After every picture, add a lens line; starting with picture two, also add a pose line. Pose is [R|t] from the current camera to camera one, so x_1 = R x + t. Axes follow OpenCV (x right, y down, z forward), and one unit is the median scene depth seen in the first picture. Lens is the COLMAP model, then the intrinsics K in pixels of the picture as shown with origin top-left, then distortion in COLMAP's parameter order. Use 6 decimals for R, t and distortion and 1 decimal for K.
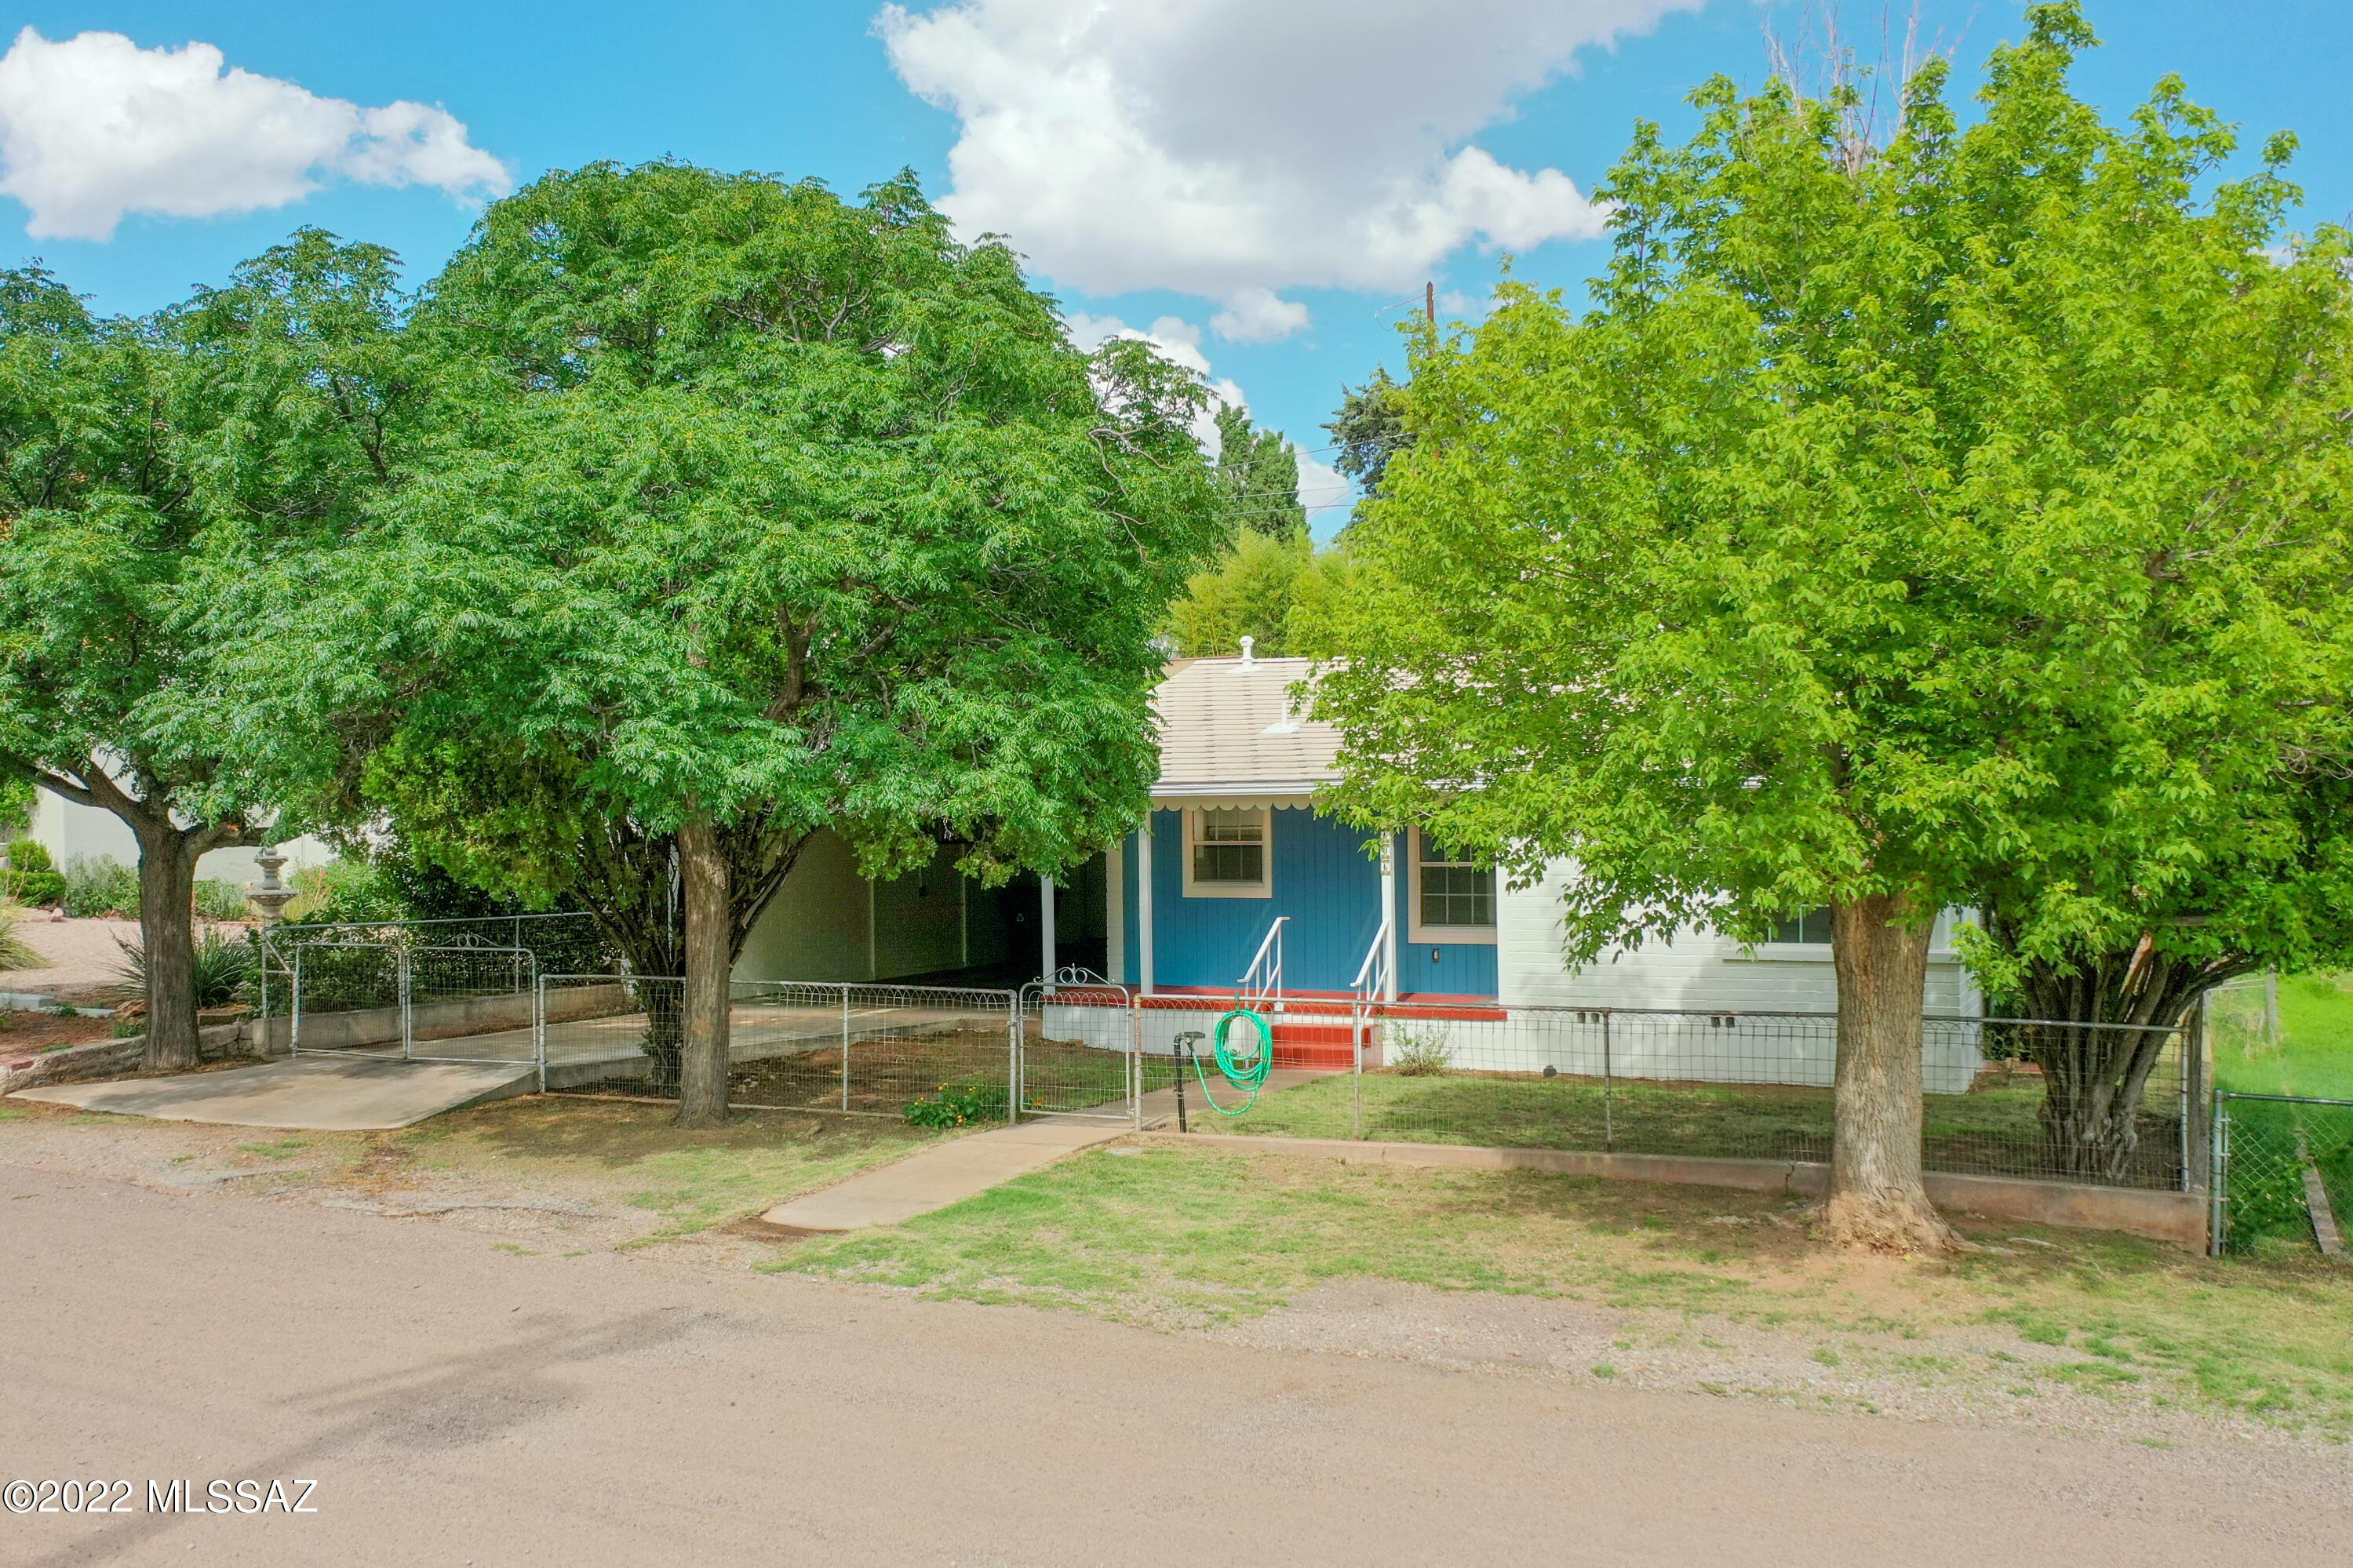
lens RADIAL K [[2024.9, 0, 1133.8], [0, 2024.9, 853.3], [0, 0, 1]] dist [-0.001482, 0.013750]
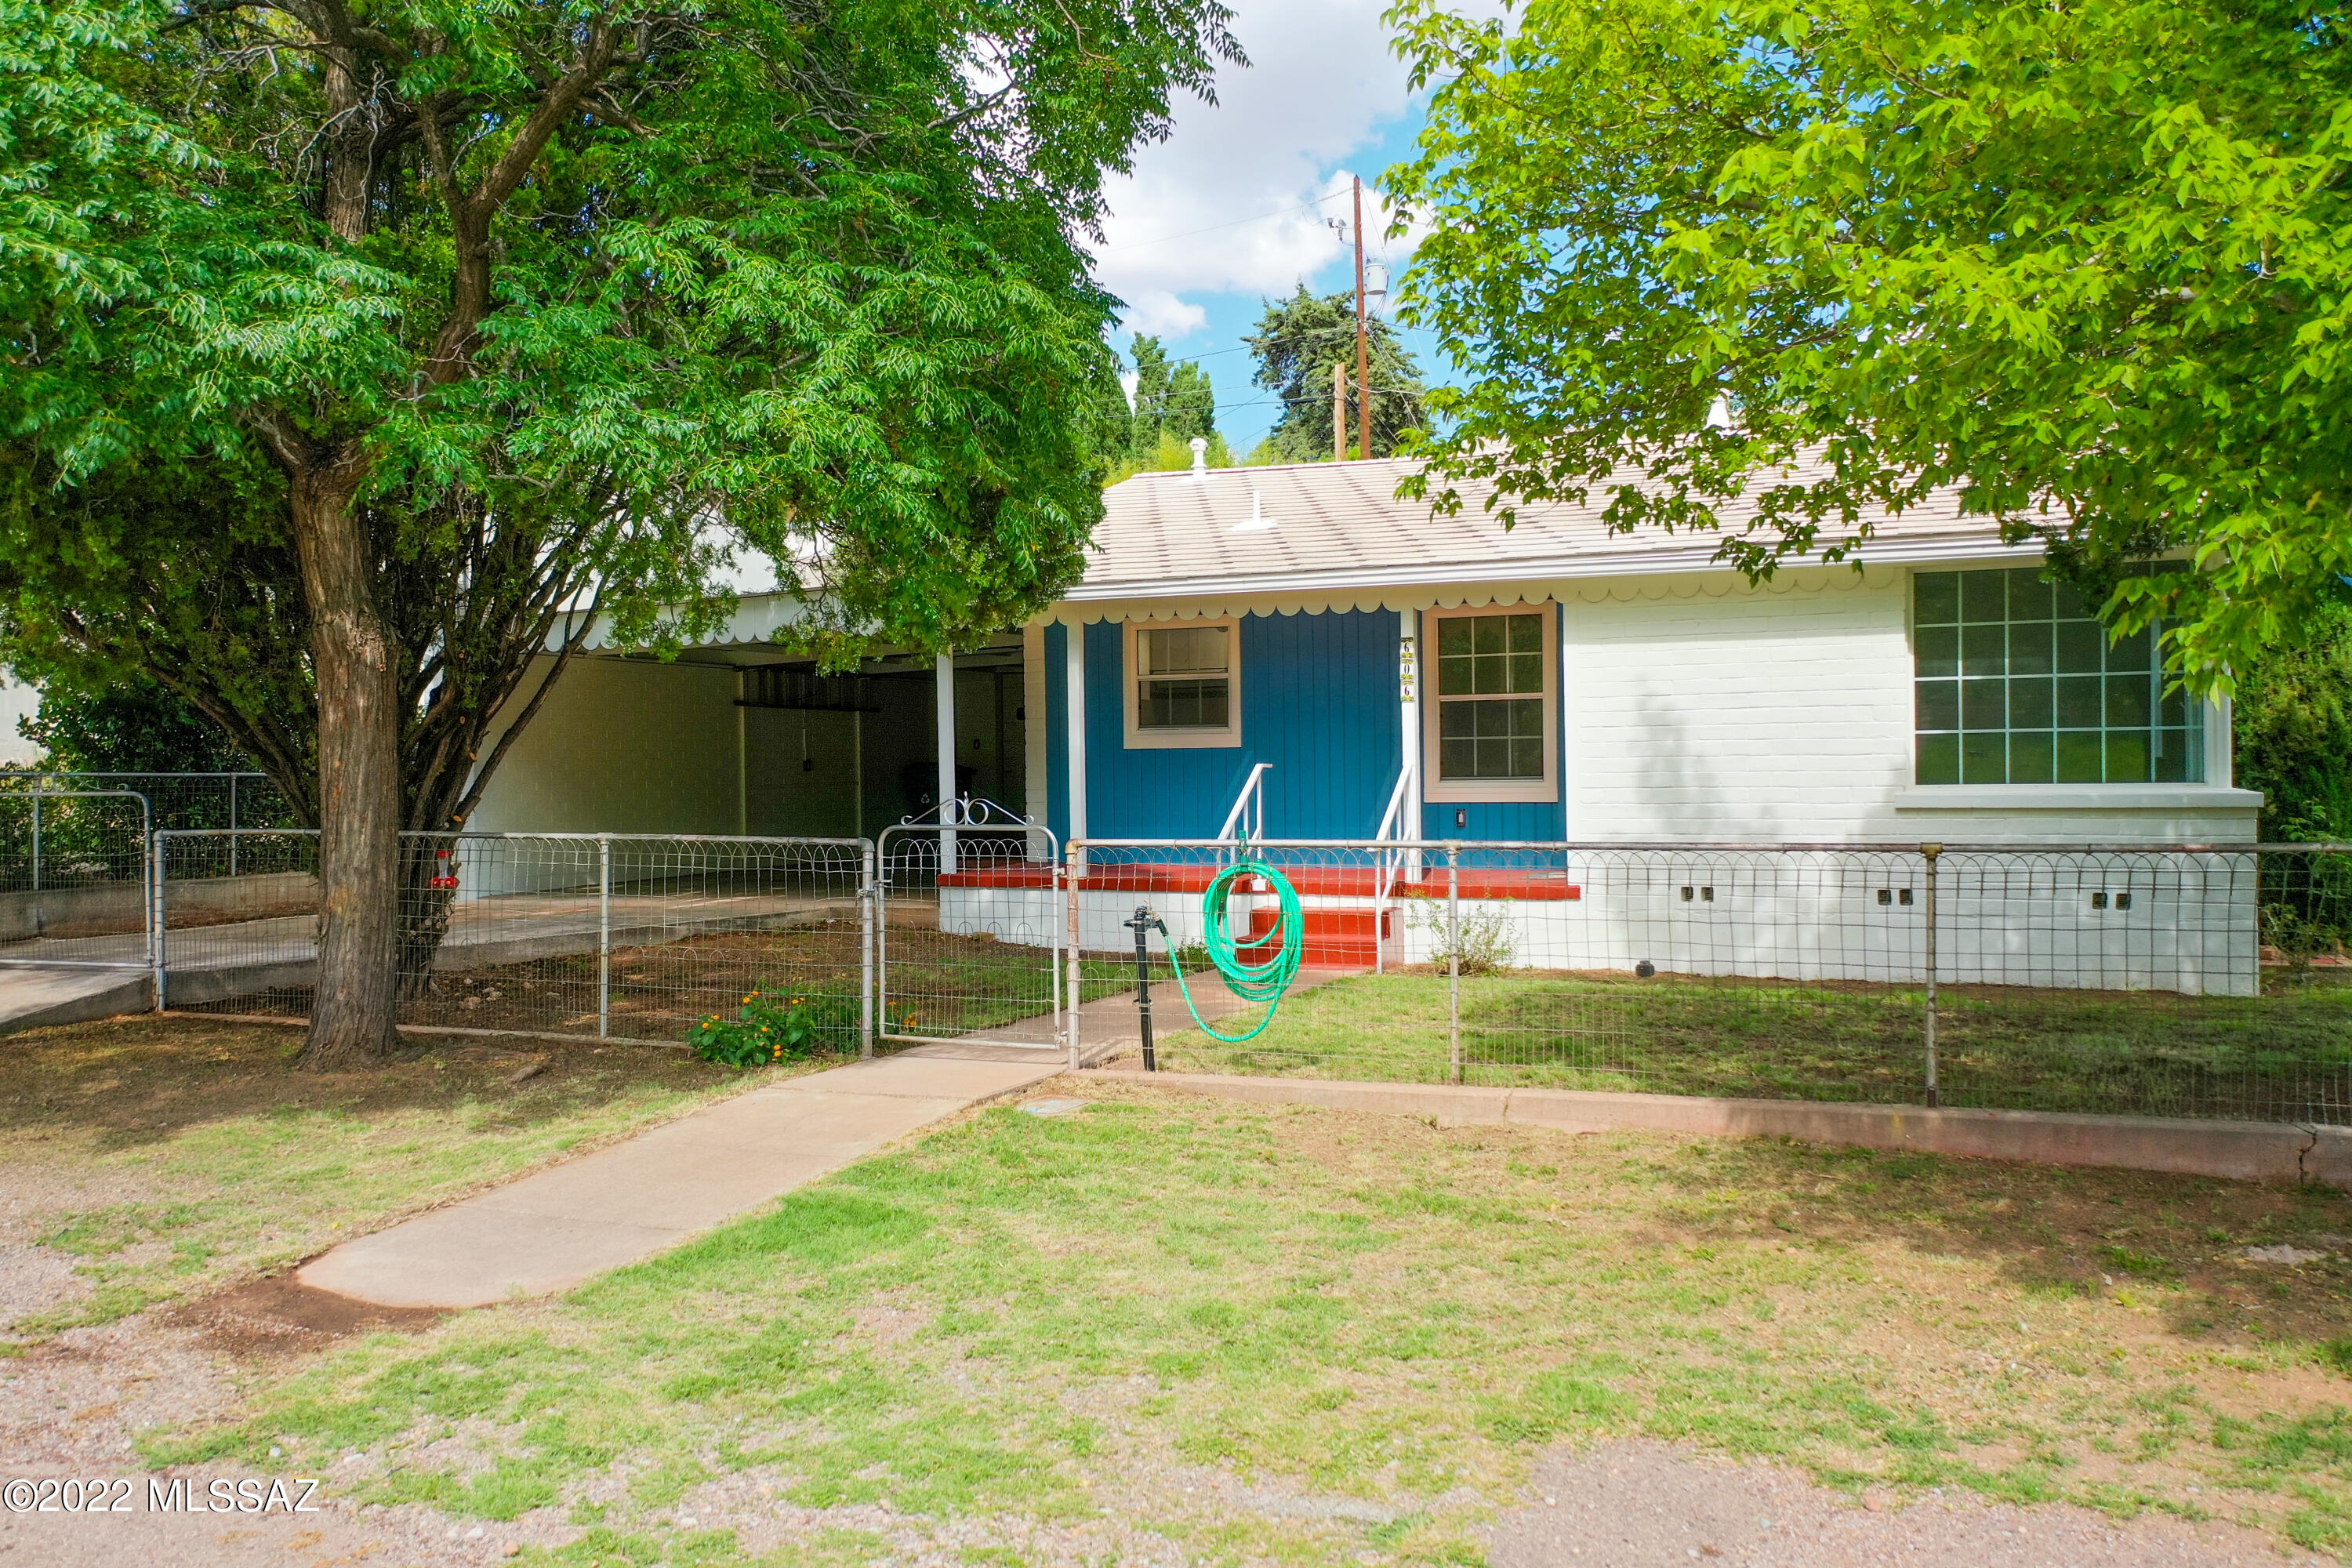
lens RADIAL K [[1869.9, 0, 1161.4], [0, 1869.9, 779.4], [0, 0, 1]] dist [-0.001538, 0.006903]
pose [[0.998373, -0.001119, 0.057009, -0.003783], [0.001116, 0.999999, 0.000094, 0.058307], [-0.057009, -0.000030, 0.998374, 0.505495]]
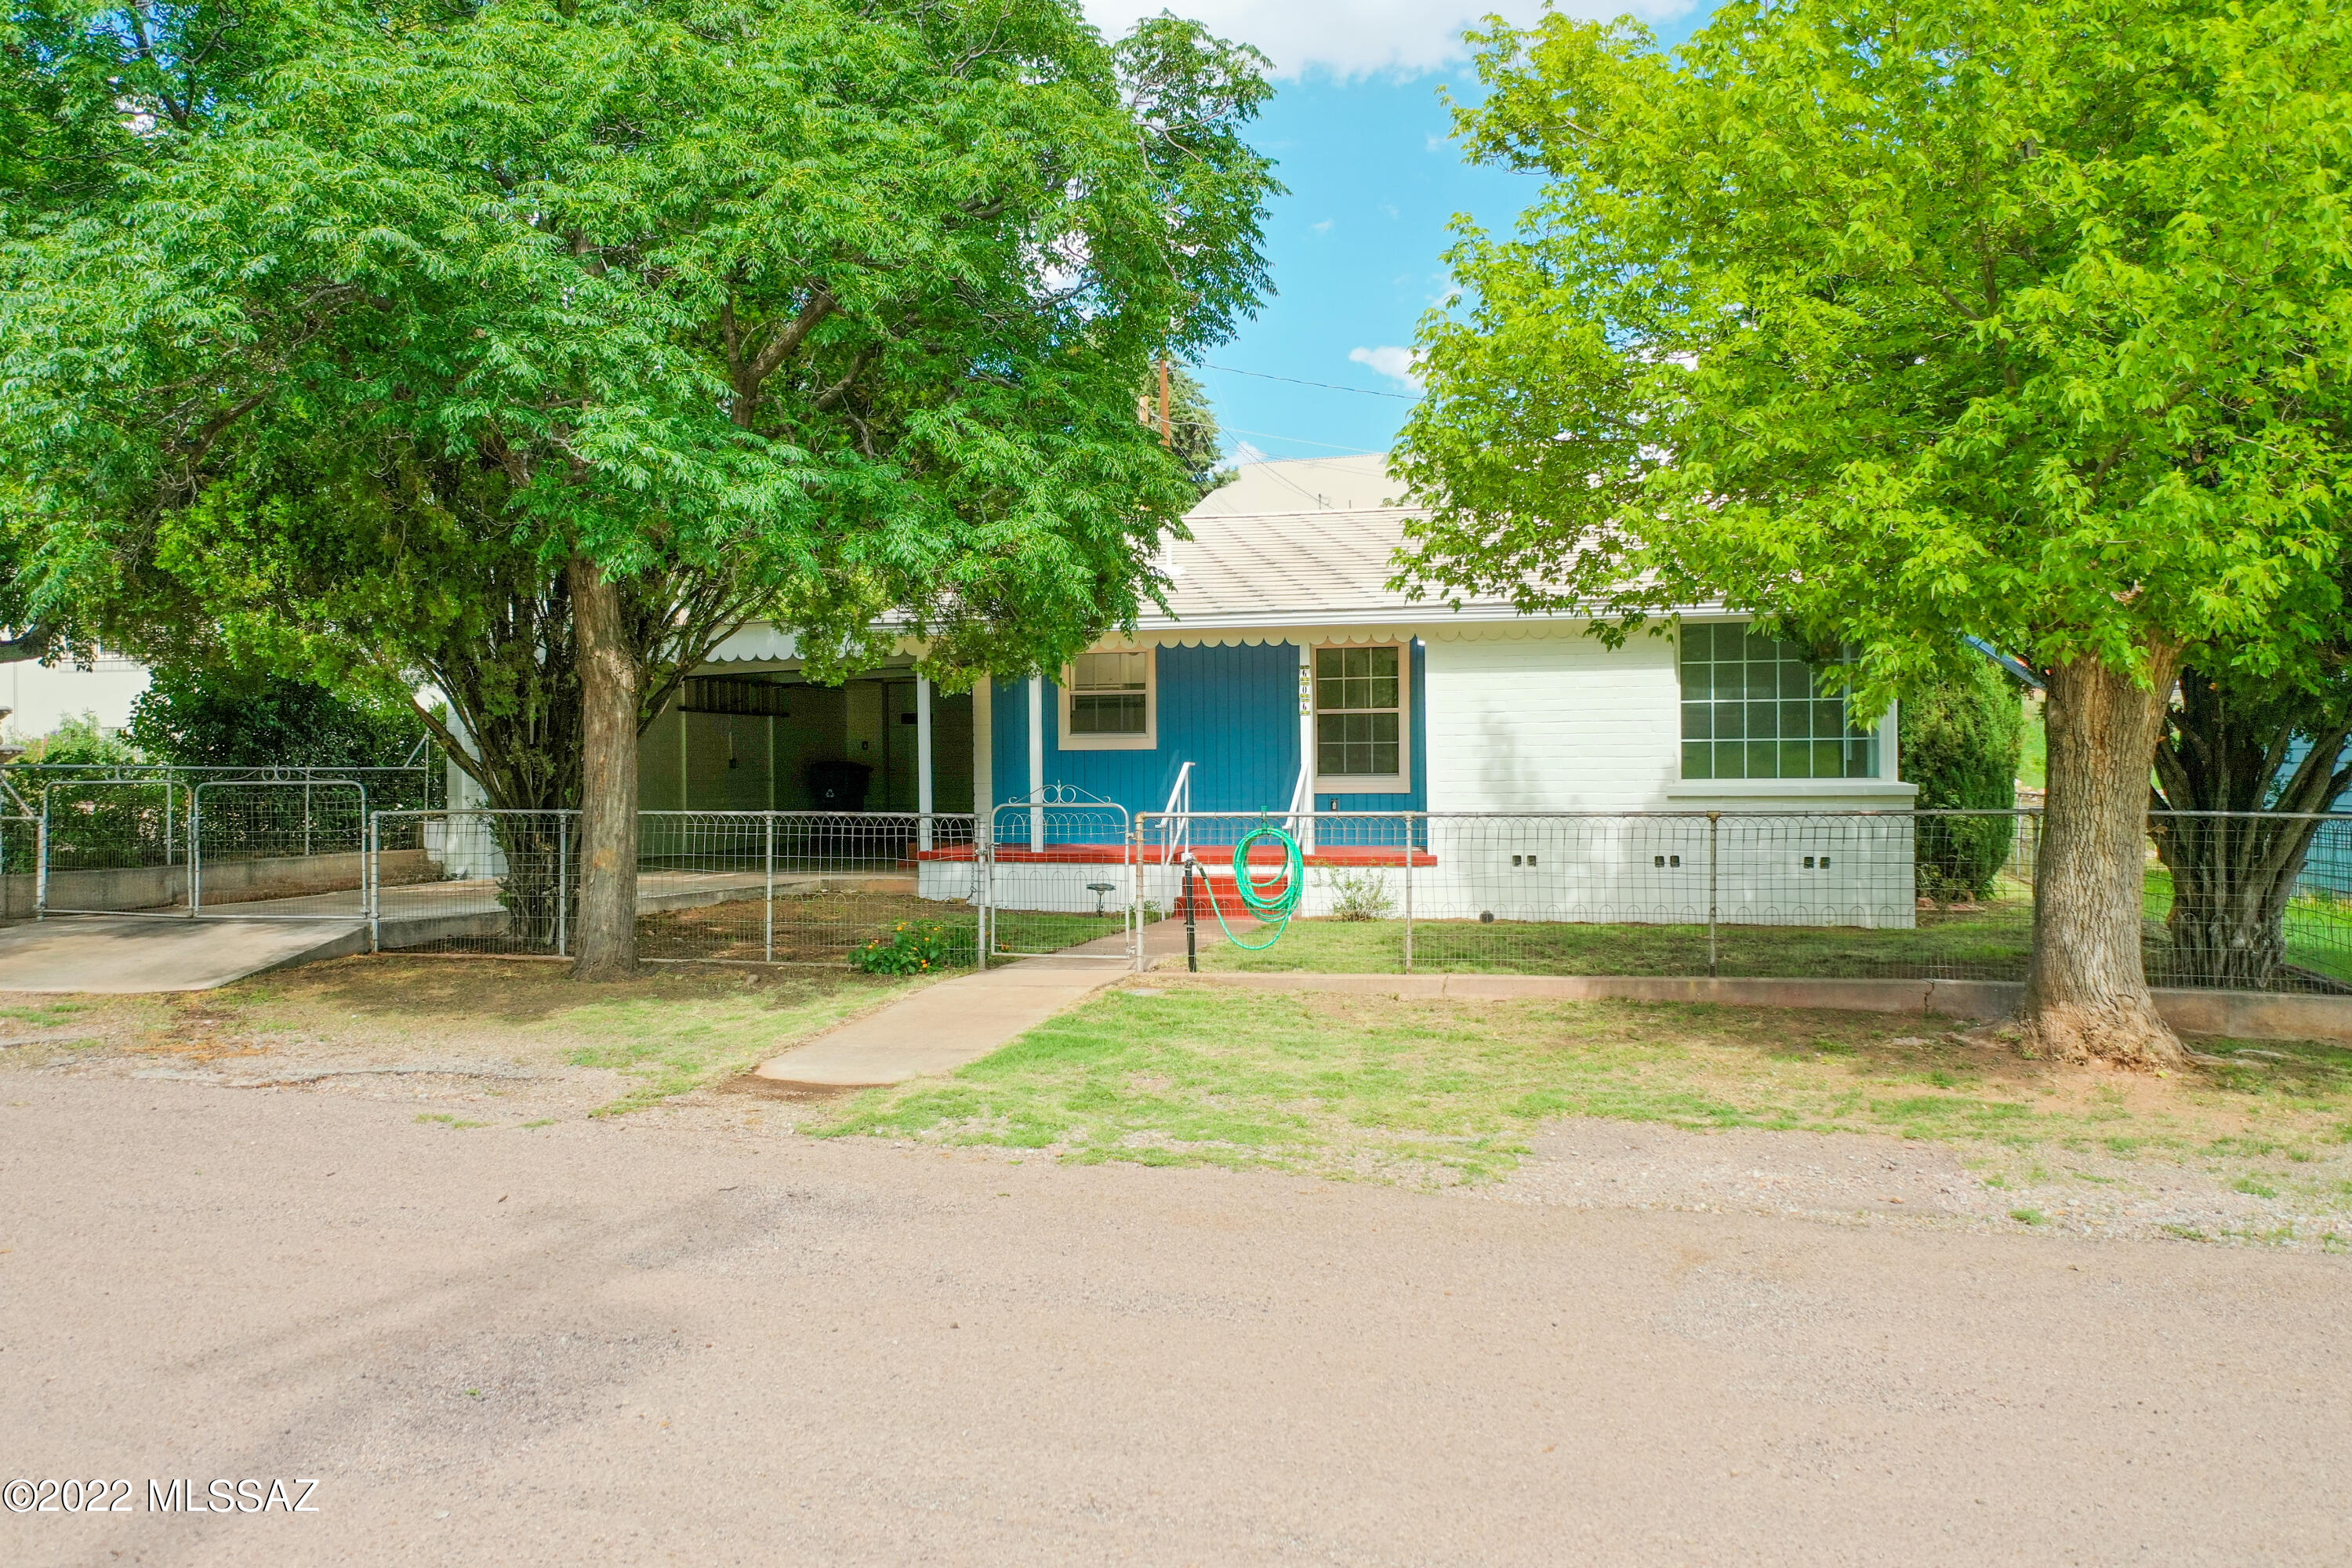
lens RADIAL K [[1823.5, 0, 1176.0], [0, 1823.5, 784.0], [0, 0, 1]] dist [-0.000025, 0.007861]
pose [[0.981710, 0.000494, 0.190383, -0.147707], [-0.000864, 0.999998, 0.001860, 0.062660], [-0.190381, -0.001991, 0.981708, 0.264237]]
